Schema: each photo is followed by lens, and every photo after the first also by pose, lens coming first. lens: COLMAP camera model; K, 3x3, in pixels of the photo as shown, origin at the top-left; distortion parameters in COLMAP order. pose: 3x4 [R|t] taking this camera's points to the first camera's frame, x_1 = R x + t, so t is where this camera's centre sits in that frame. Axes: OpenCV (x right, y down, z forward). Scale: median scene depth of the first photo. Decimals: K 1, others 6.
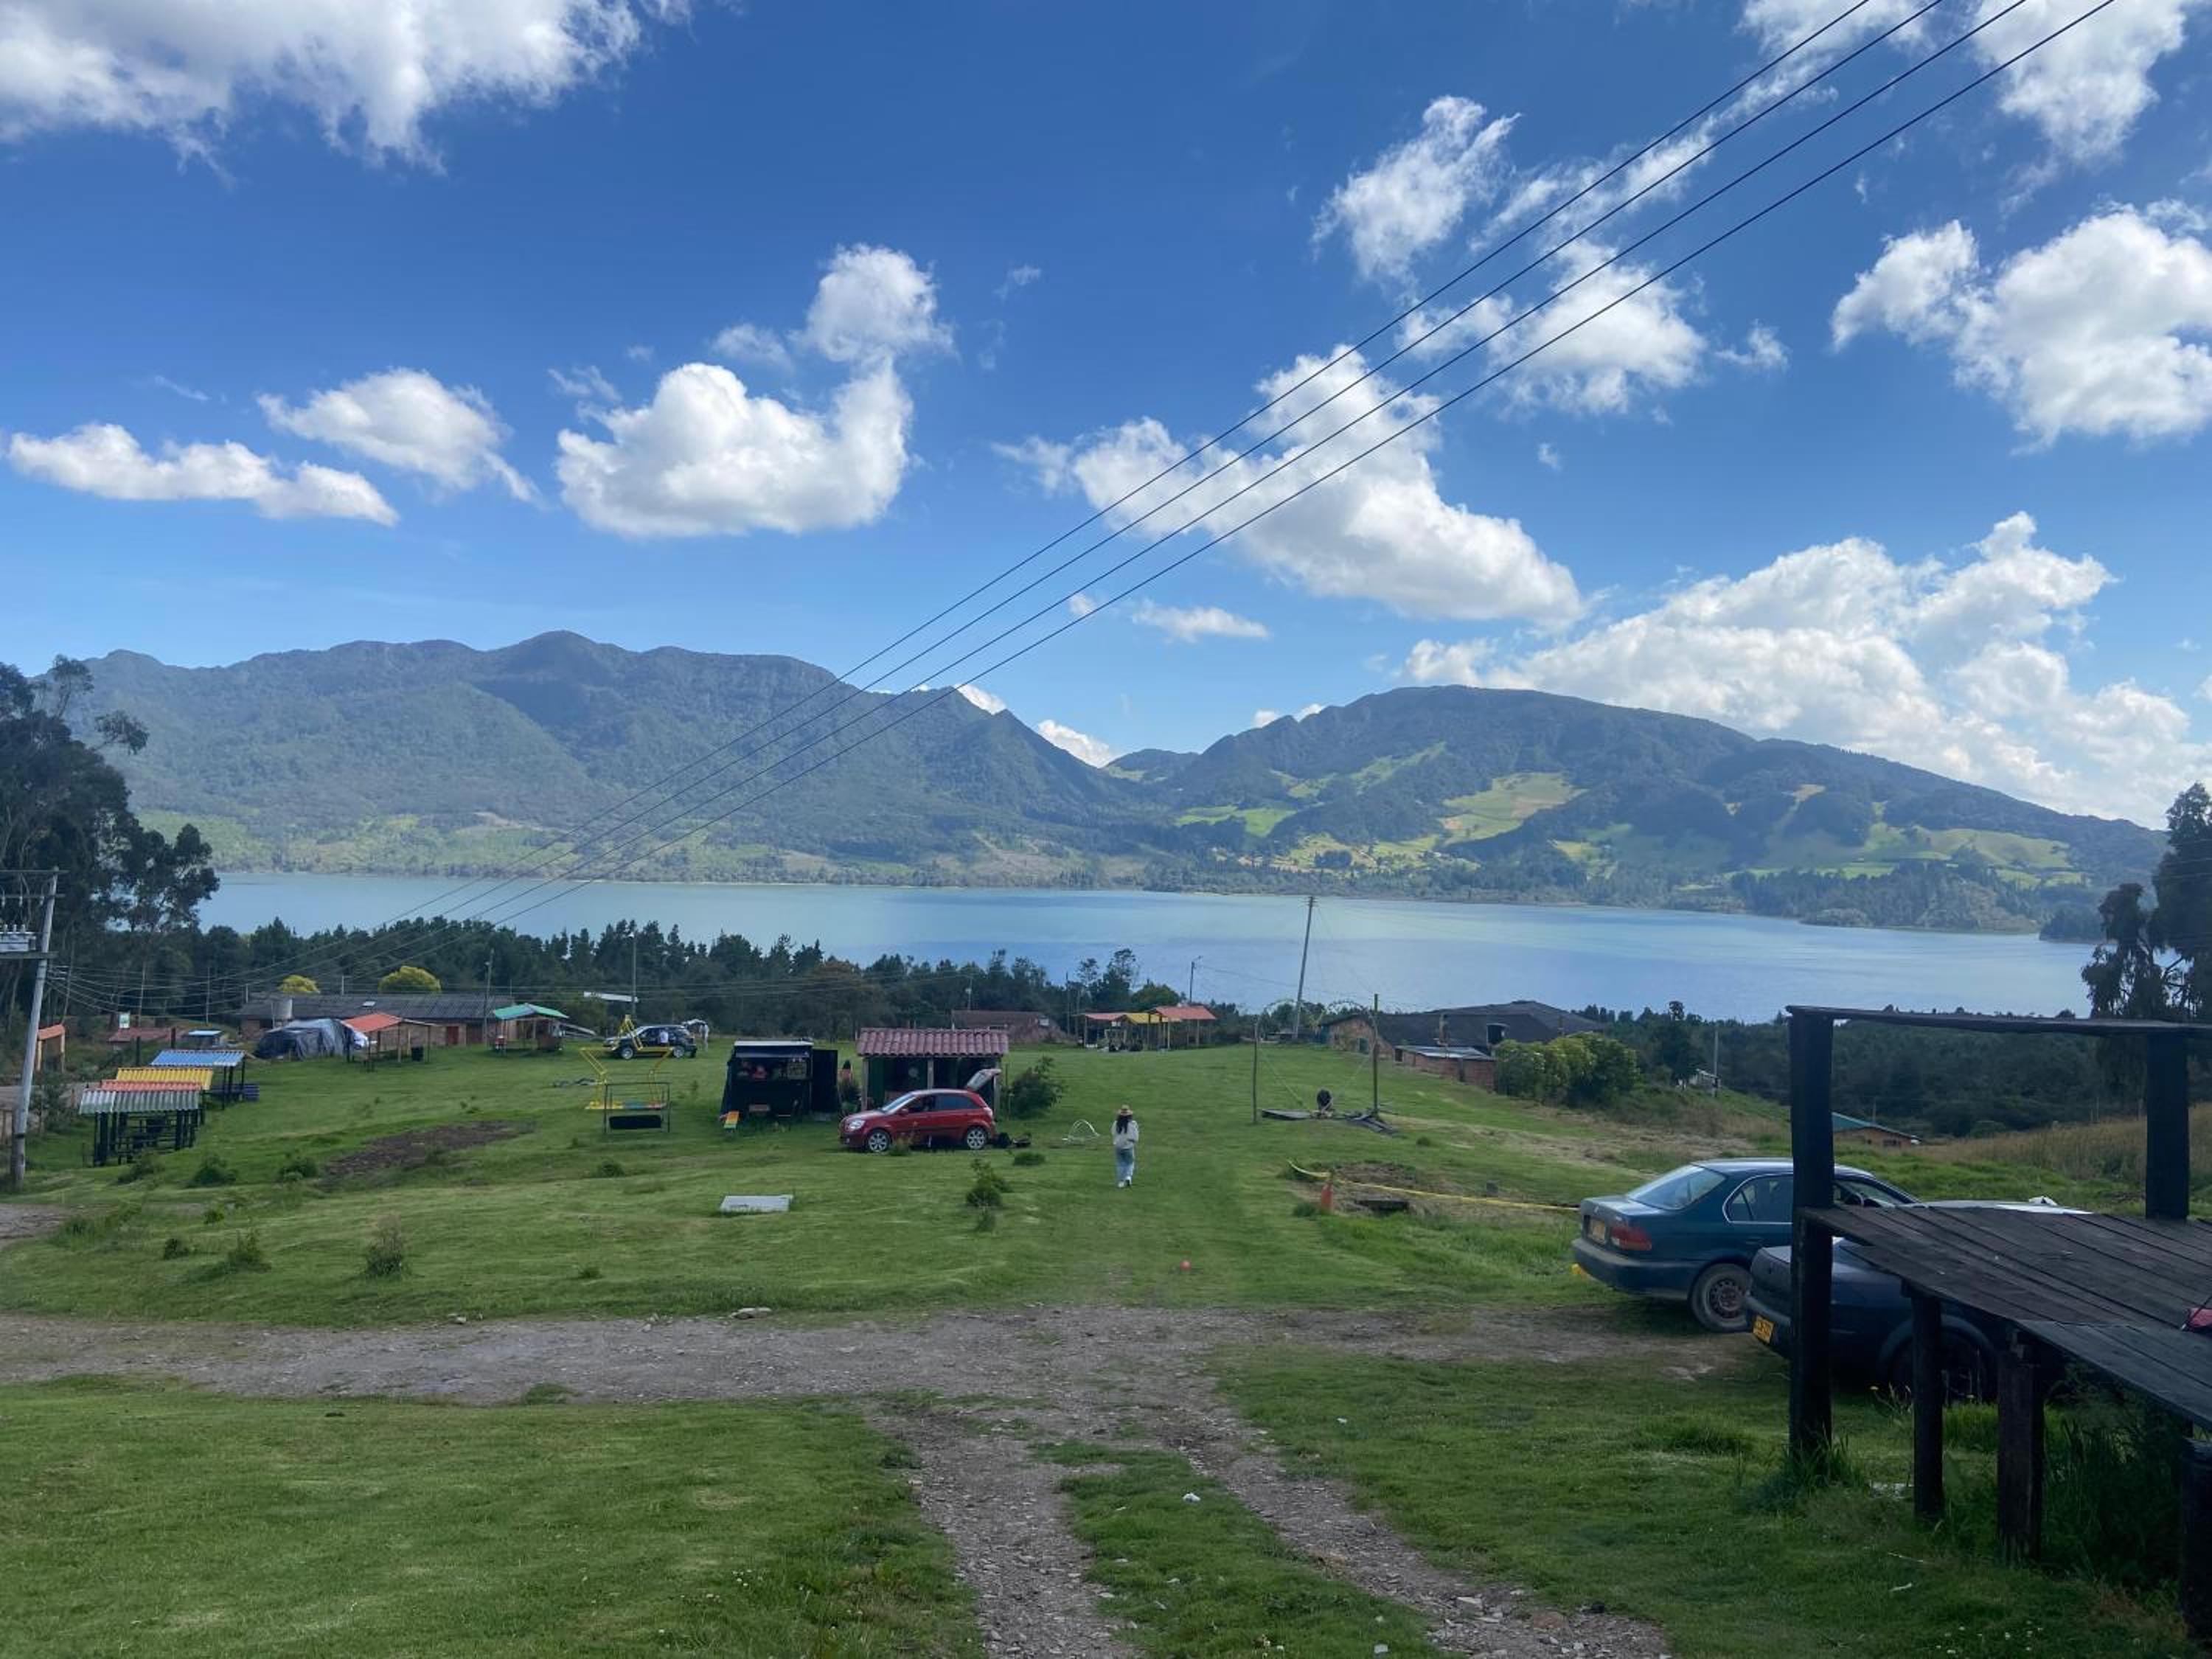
lens RADIAL K [[1660.5, 0, 1135.5], [0, 1660.5, 859.7], [0, 0, 1]] dist [0.143331, -0.174847]
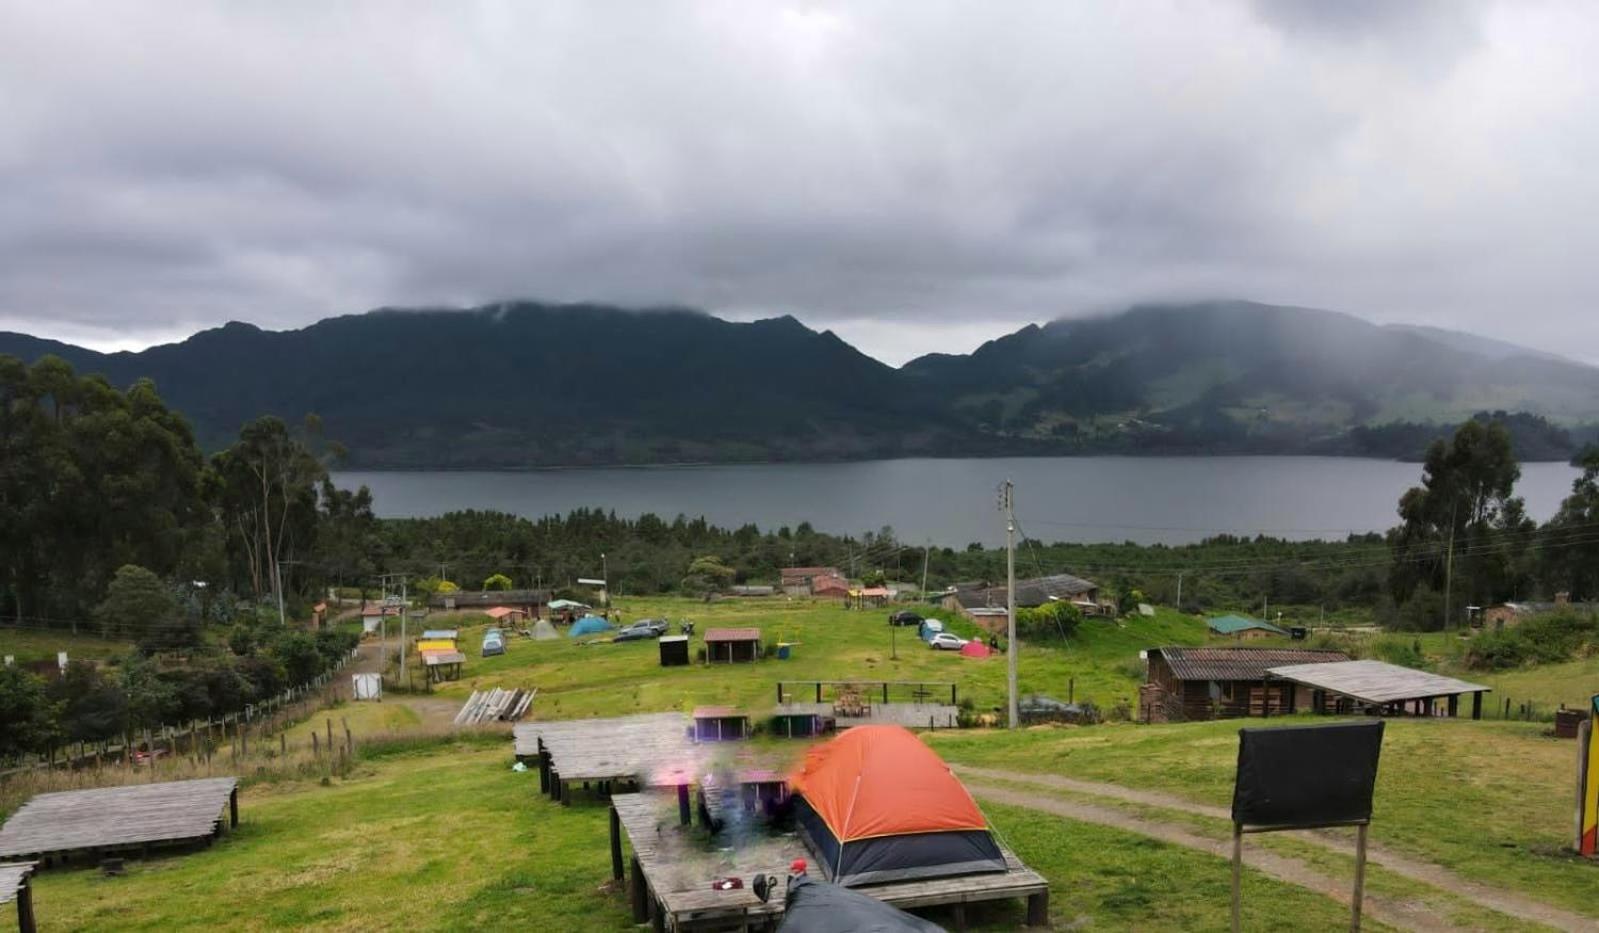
lens RADIAL K [[1290.6, 0, 813.3], [0, 1290.6, 636.0], [0, 0, 1]] dist [-0.004302, 0.068732]
pose [[0.993055, -0.032060, -0.113197, 0.042587], [0.051201, 0.984030, 0.170480, -0.039845], [0.105924, -0.175092, 0.978838, -0.174993]]
